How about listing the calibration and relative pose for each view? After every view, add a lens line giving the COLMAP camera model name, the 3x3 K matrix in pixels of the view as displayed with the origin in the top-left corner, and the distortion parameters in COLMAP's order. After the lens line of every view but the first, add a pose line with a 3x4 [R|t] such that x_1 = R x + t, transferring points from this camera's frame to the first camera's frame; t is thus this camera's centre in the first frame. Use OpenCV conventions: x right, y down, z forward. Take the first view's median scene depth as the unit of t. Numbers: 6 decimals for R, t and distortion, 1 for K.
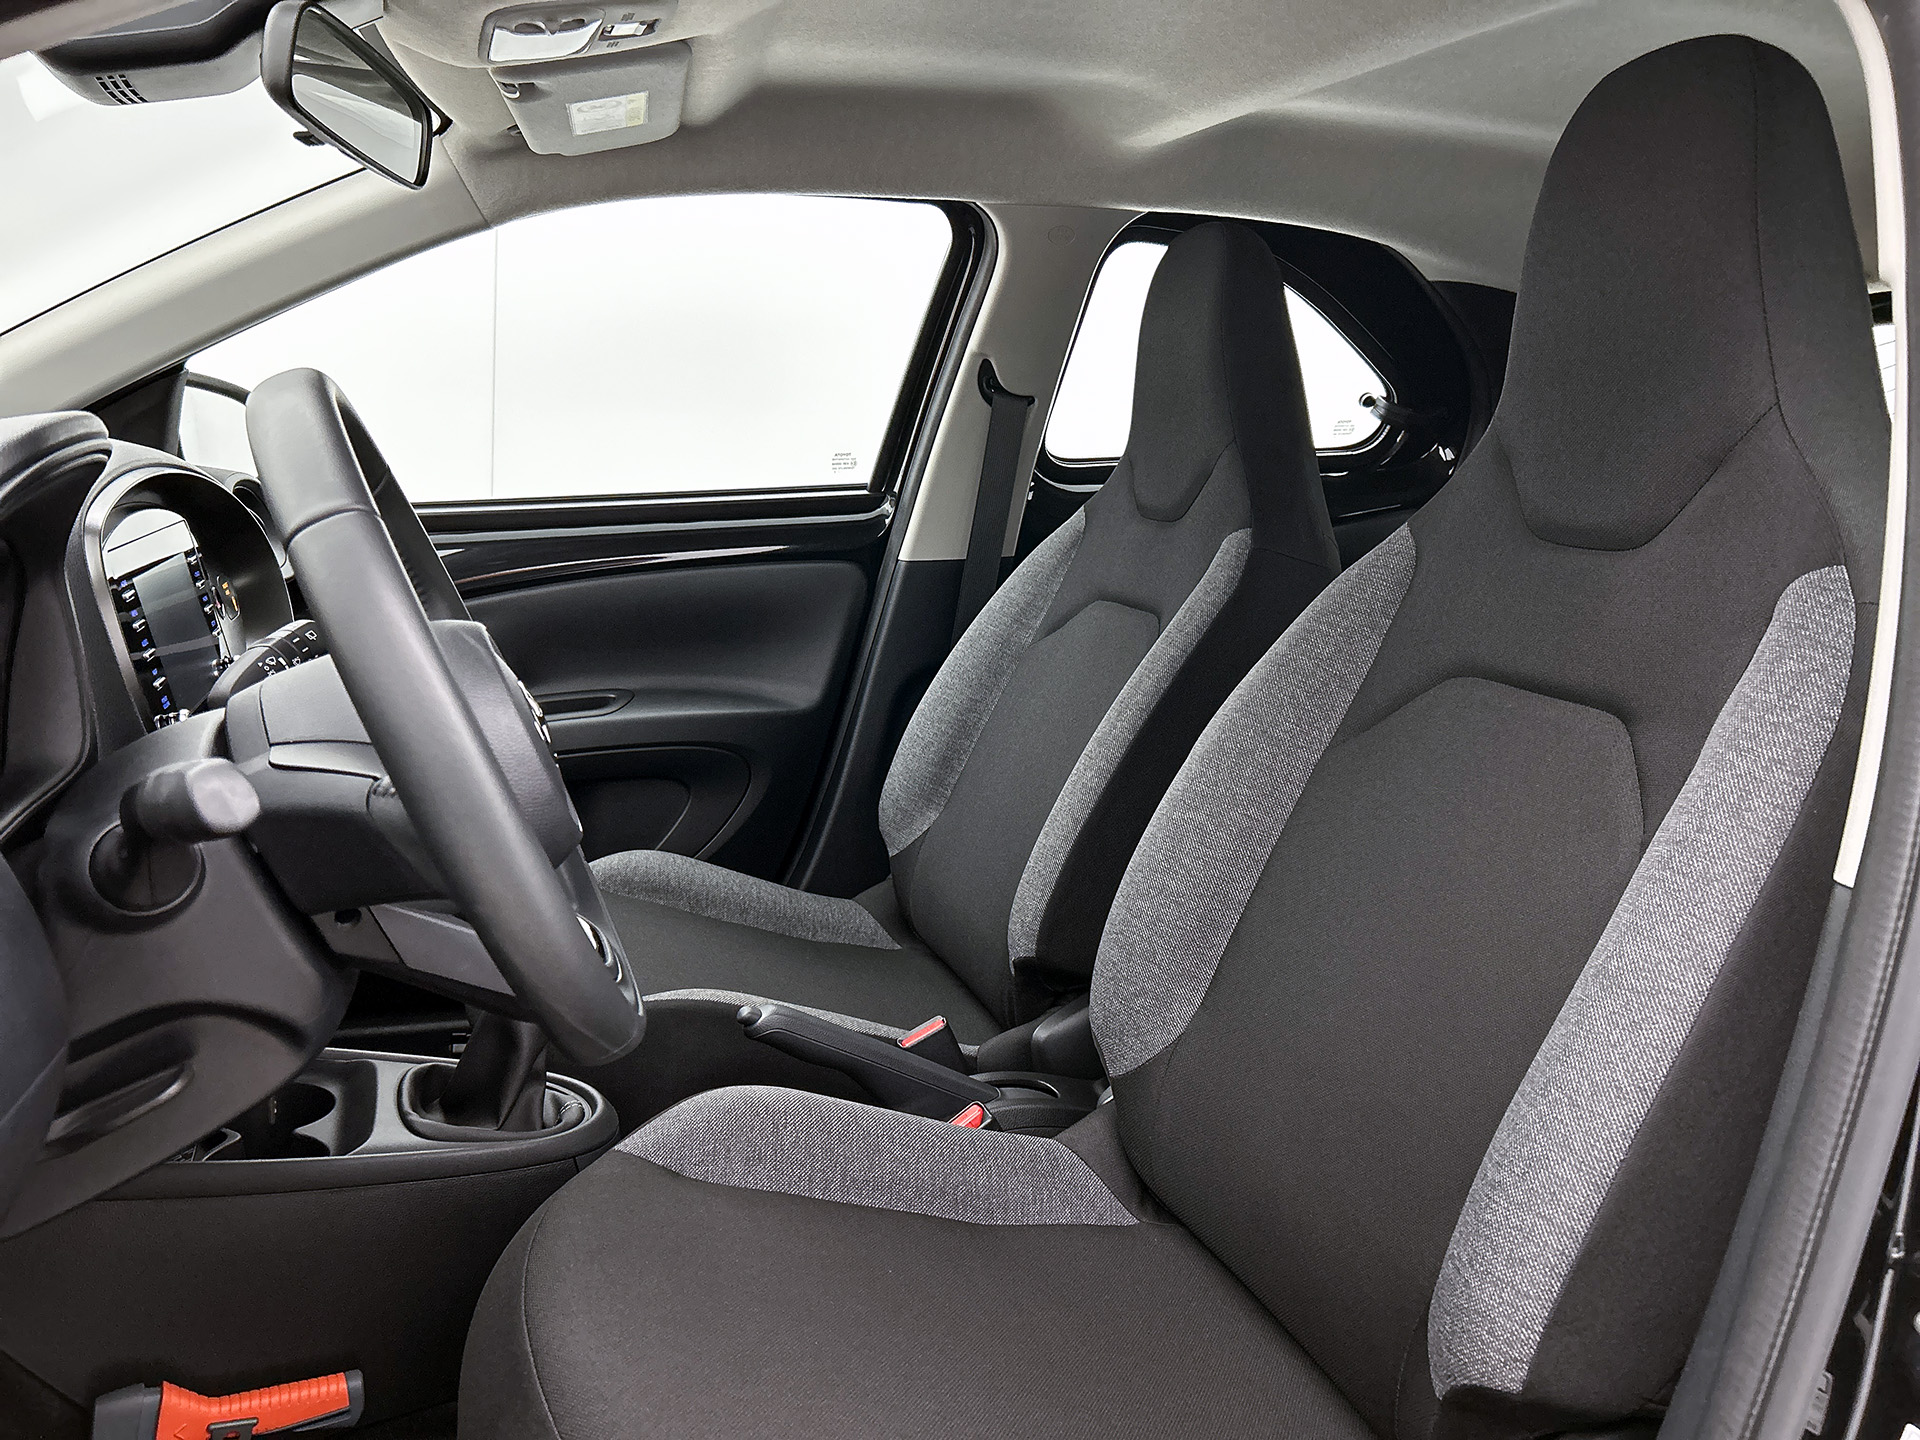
lens RADIAL K [[1449.0, 0, 960.0], [0, 1449.0, 720.0], [0, 0, 1]] dist [0.061847, -0.073944]
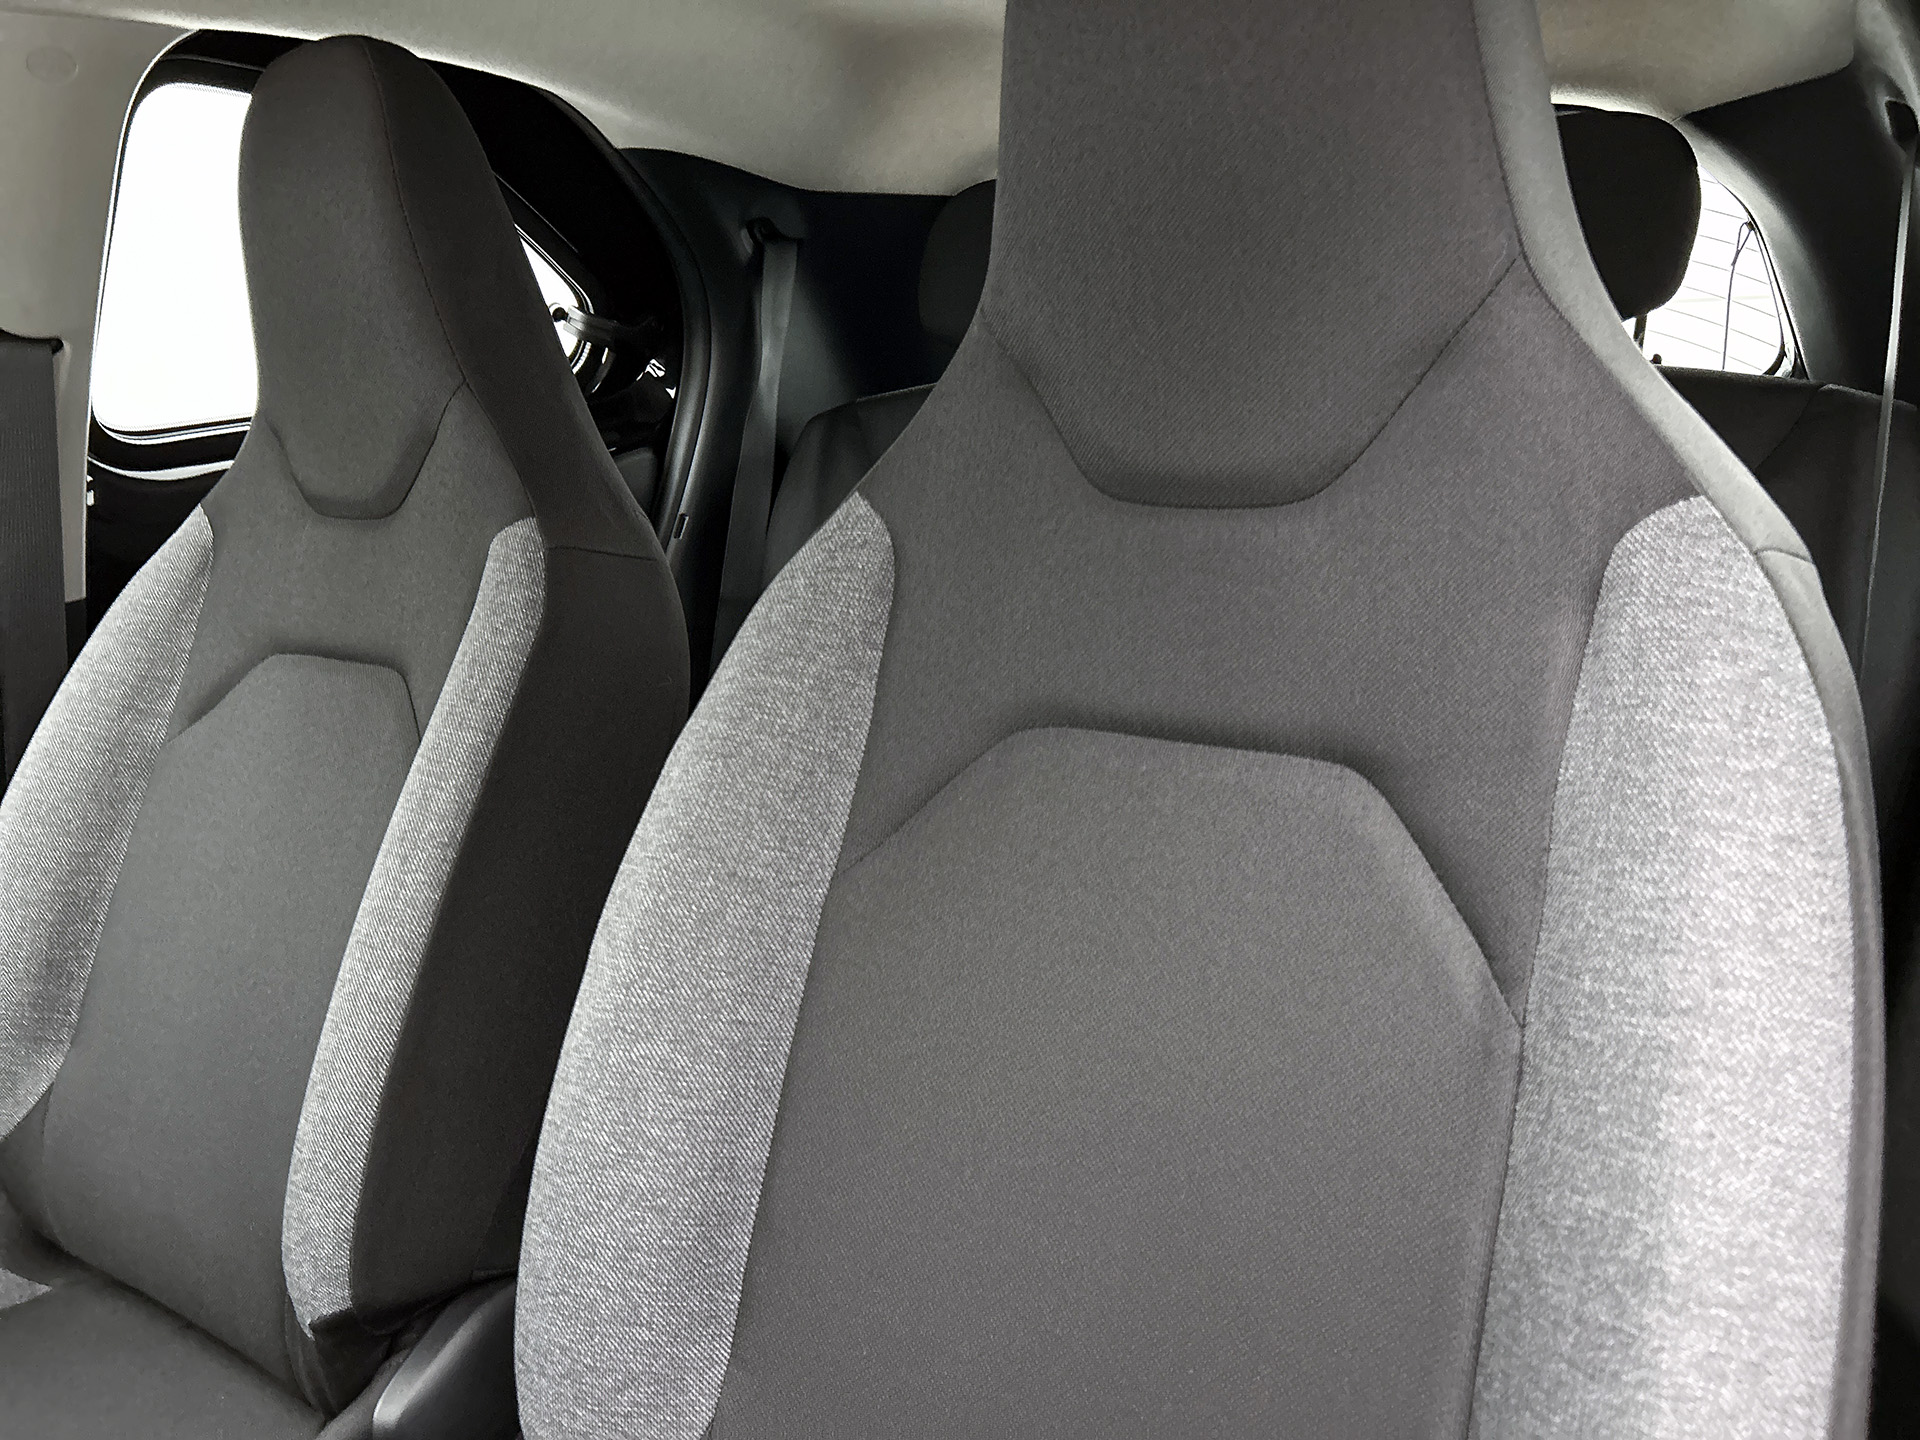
lens RADIAL K [[1449.0, 0, 960.0], [0, 1449.0, 720.0], [0, 0, 1]] dist [0.061847, -0.073944]
pose [[0.808950, -0.220381, 0.545007, -0.018956], [0.191531, 0.975293, 0.110086, -0.081761], [-0.555802, 0.015332, 0.831173, 0.372327]]
